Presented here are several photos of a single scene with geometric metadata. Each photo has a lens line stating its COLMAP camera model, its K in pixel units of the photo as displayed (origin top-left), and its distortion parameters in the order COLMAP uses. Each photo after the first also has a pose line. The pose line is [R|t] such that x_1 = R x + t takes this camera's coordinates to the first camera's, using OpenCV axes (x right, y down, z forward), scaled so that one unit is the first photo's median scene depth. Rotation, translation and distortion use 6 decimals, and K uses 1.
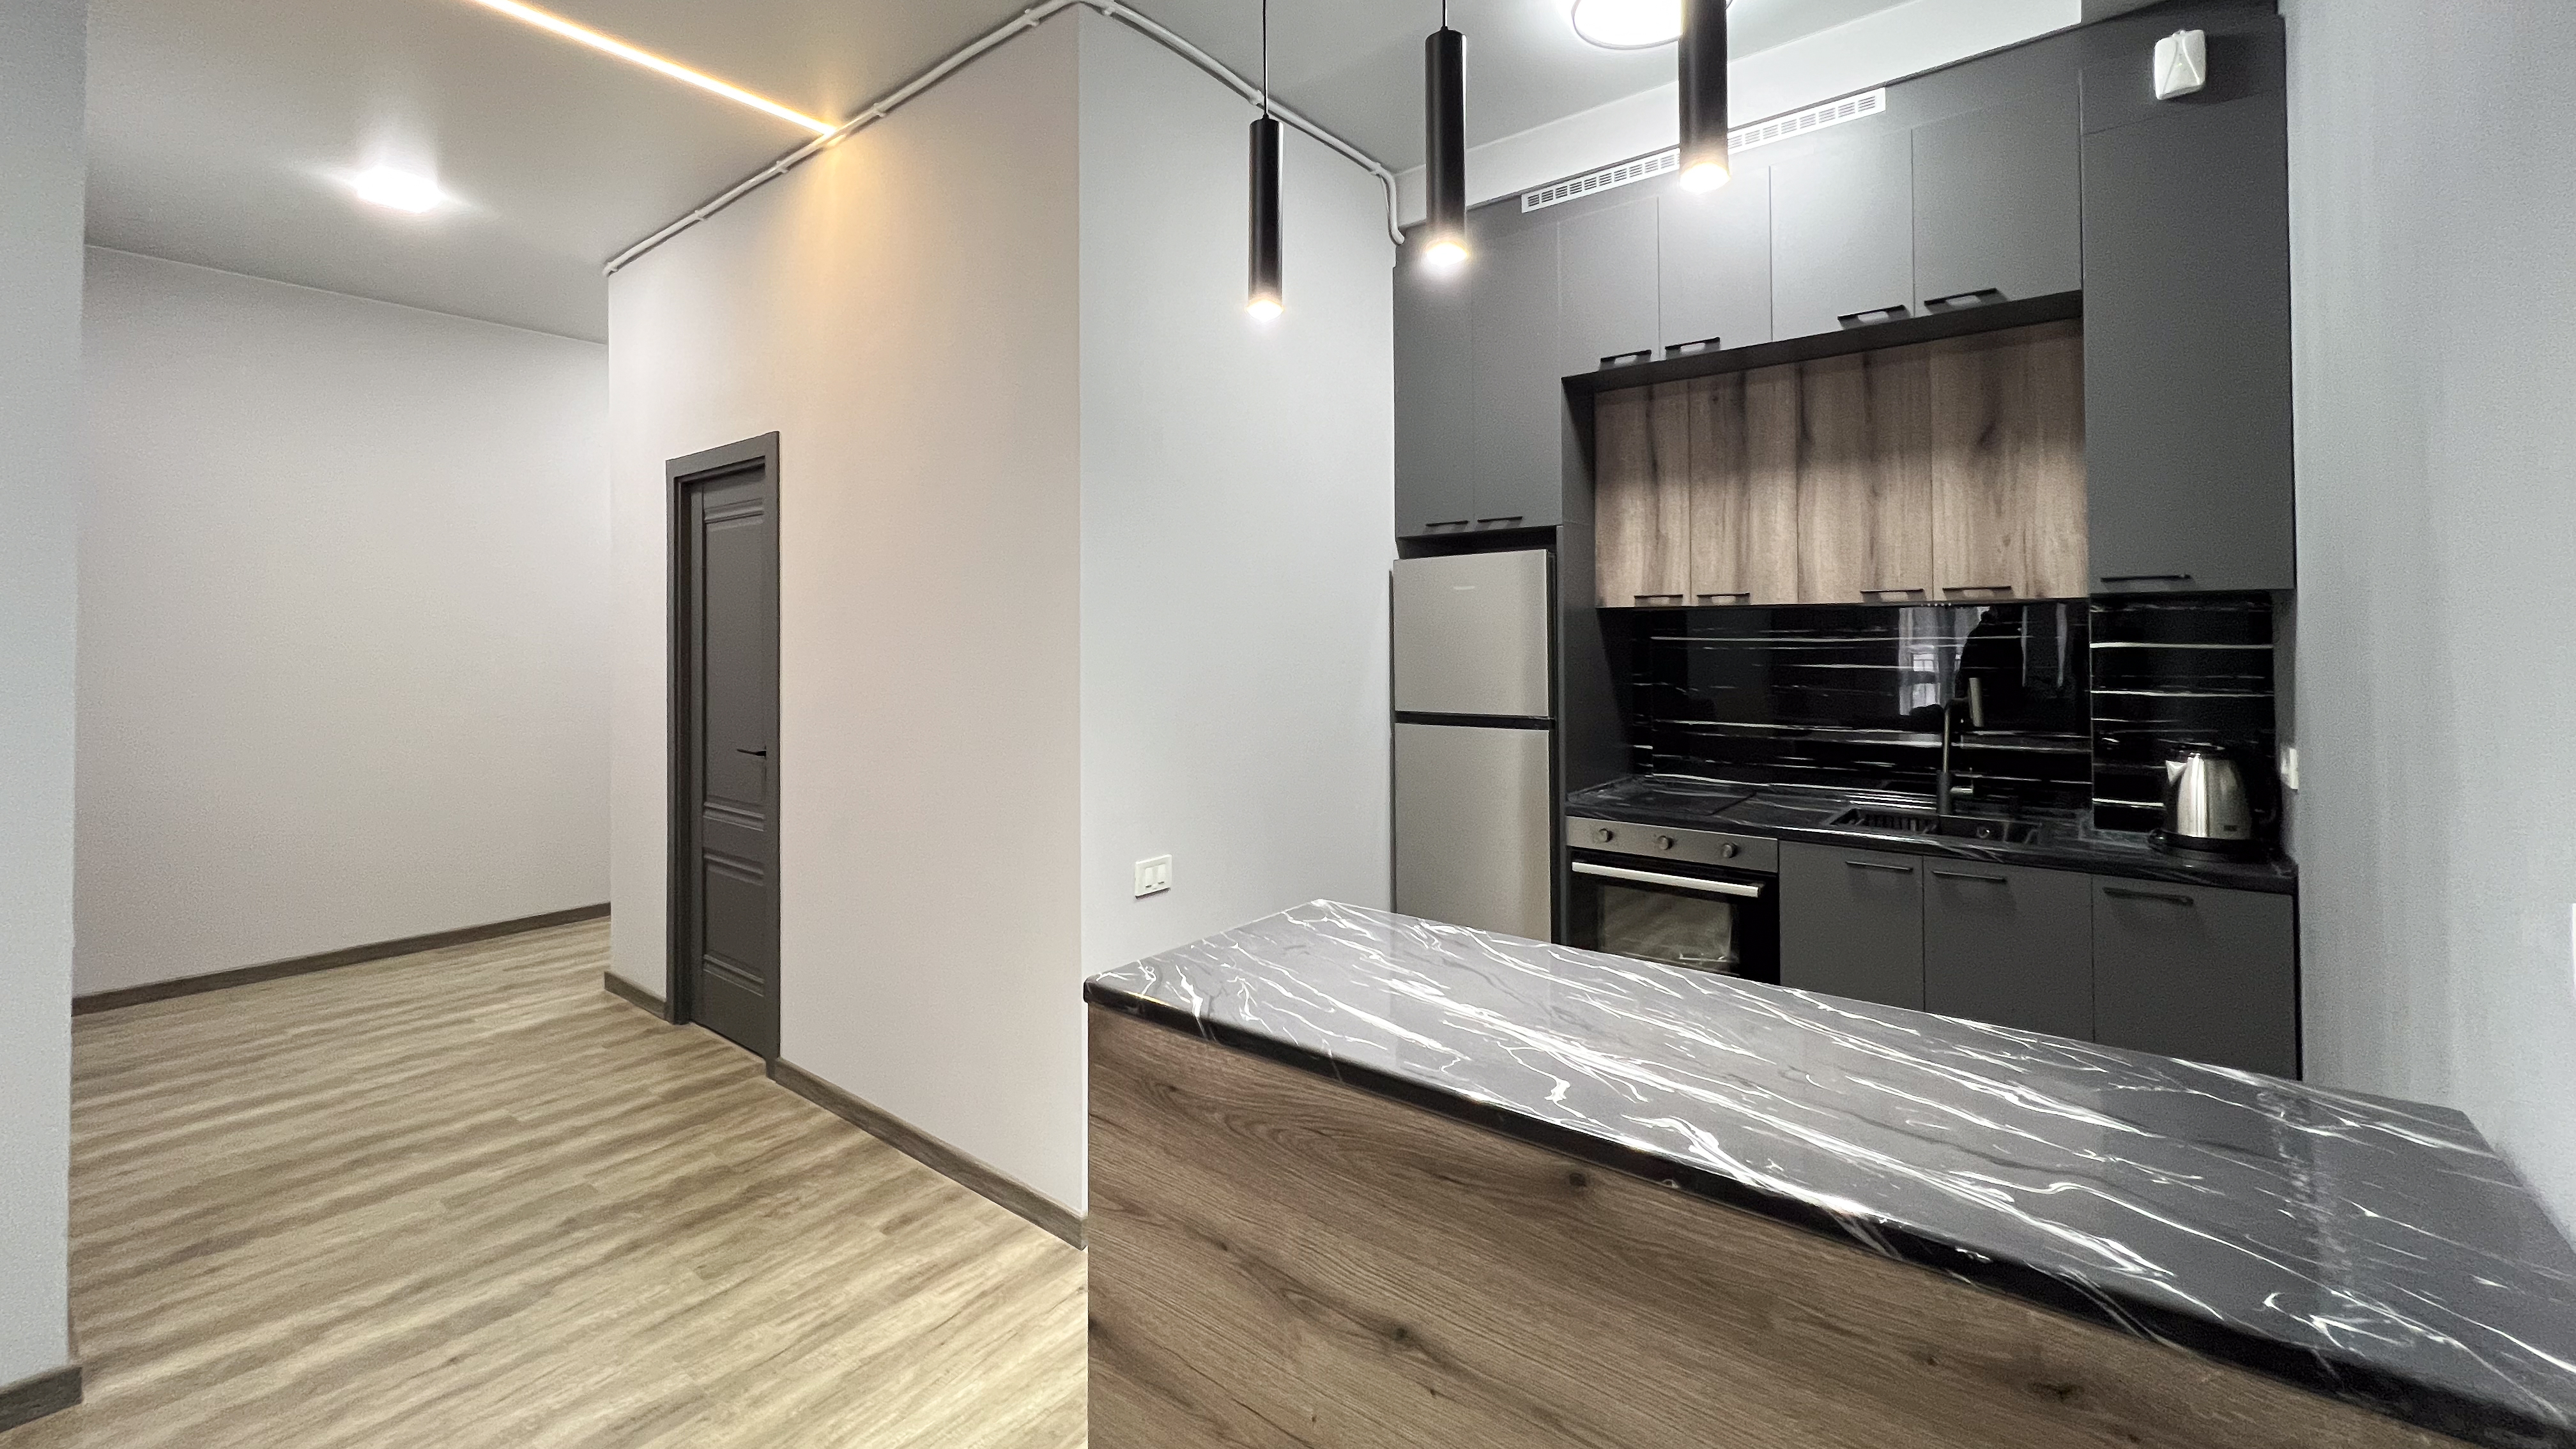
lens RADIAL K [[1026.3, 0, 1283.9], [0, 1026.3, 623.6], [0, 0, 1]] dist [-0.003831, 0.000570]
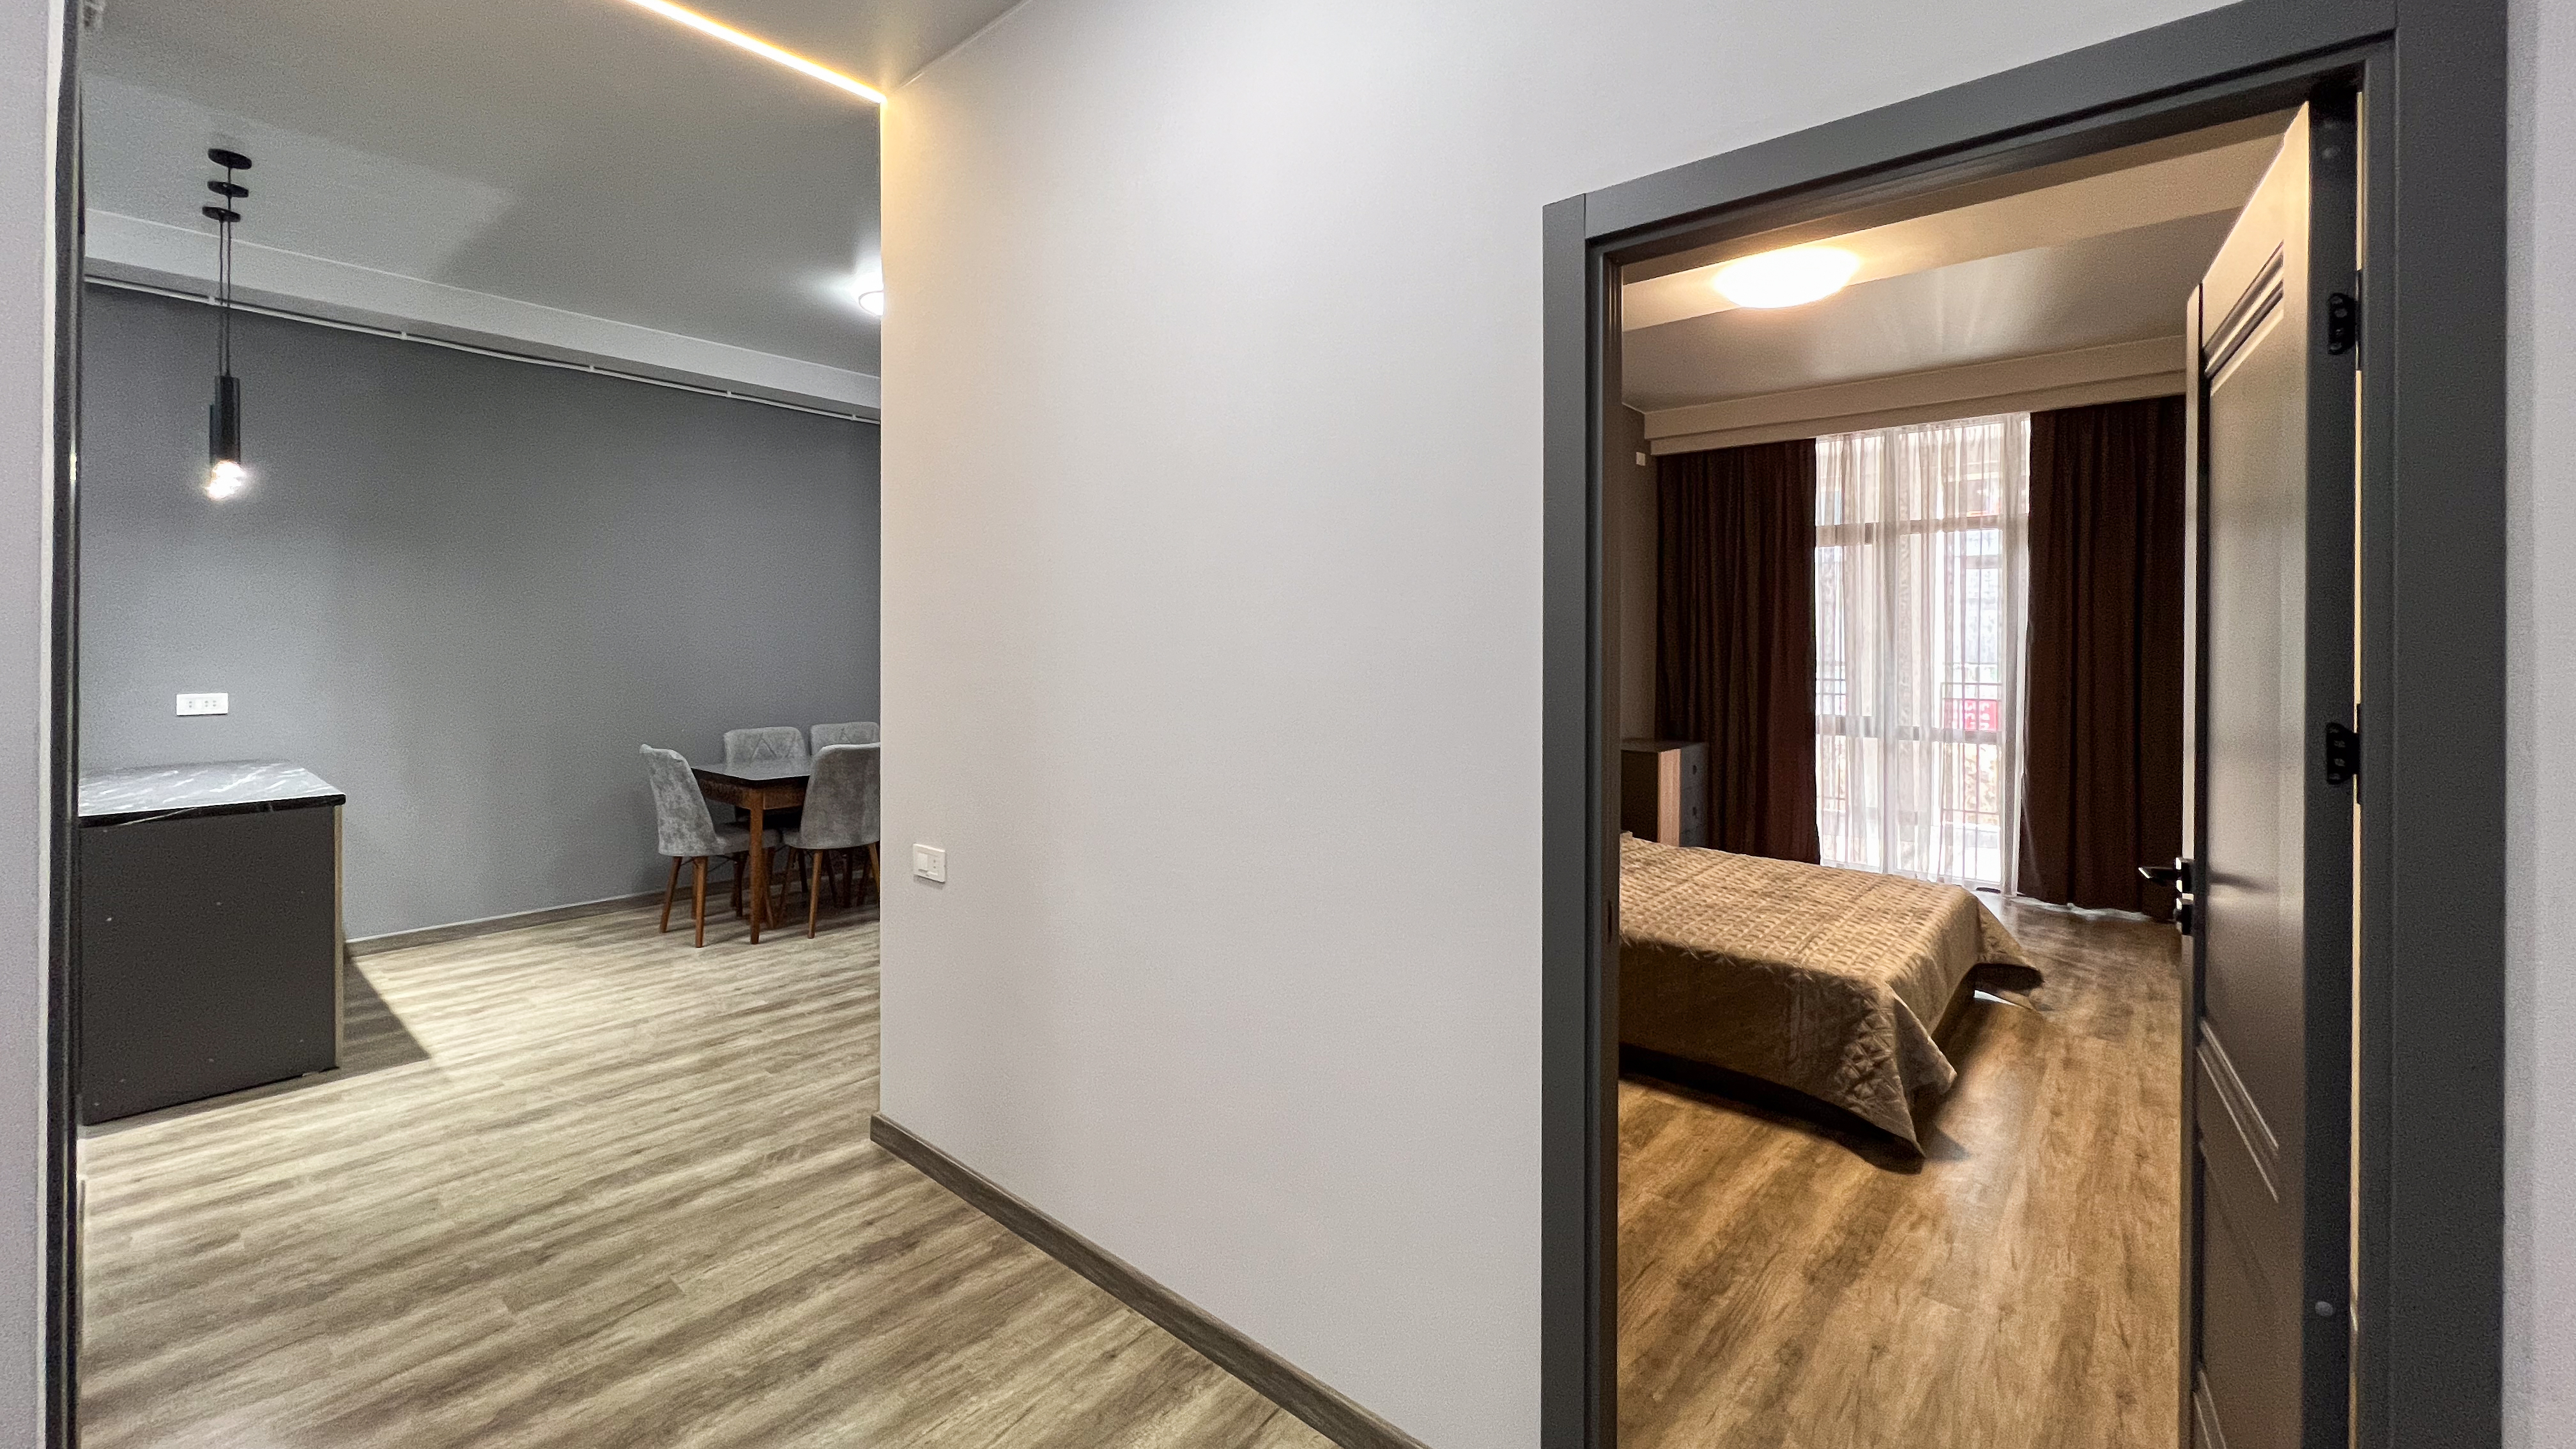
lens RADIAL K [[1026.3, 0, 1282.0], [0, 1026.3, 642.1], [0, 0, 1]] dist [-0.003831, 0.000570]
pose [[-0.999059, 0.000282, 0.043367, -1.187545], [-0.000255, 0.999923, -0.012380, 0.024893], [-0.043367, -0.012380, -0.998982, 1.604777]]
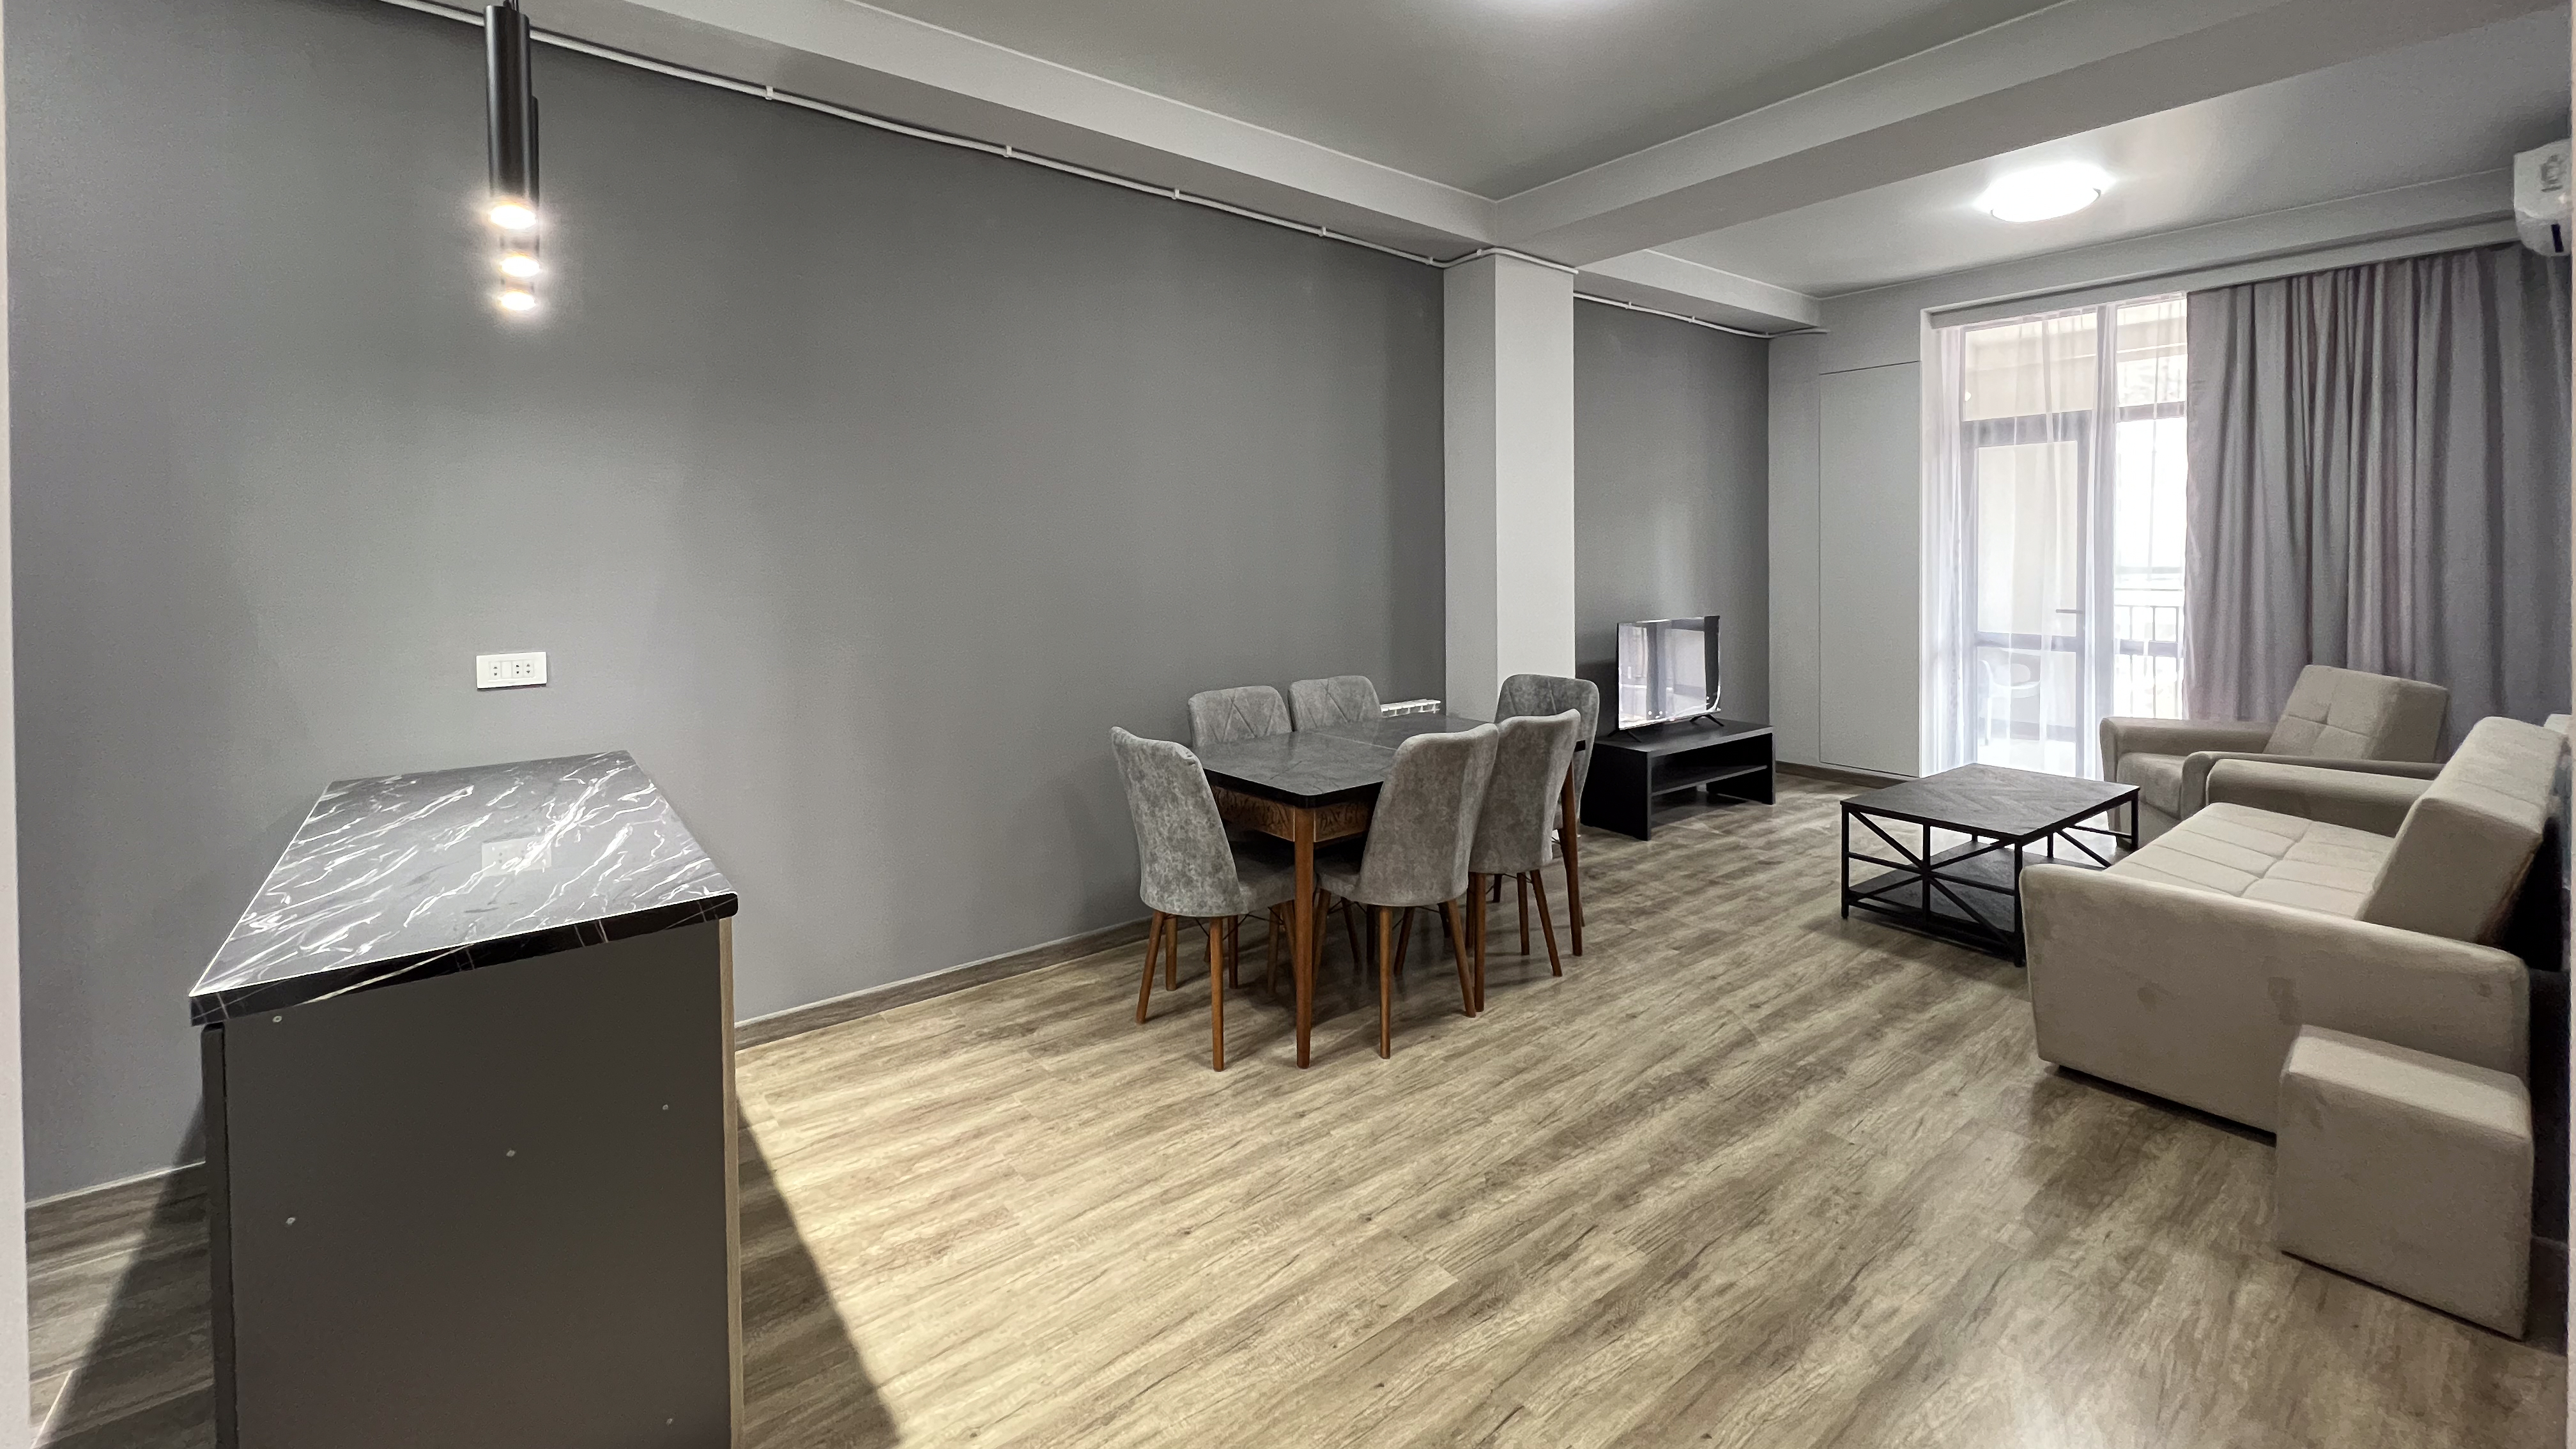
lens RADIAL K [[1026.3, 0, 1282.1], [0, 1026.3, 561.6], [0, 0, 1]] dist [-0.003831, 0.000570]
pose [[-0.970969, 0.010028, 0.238996, -0.510007], [0.009810, 0.999950, -0.002103, 0.007694], [-0.239005, 0.000302, -0.971018, 0.970125]]
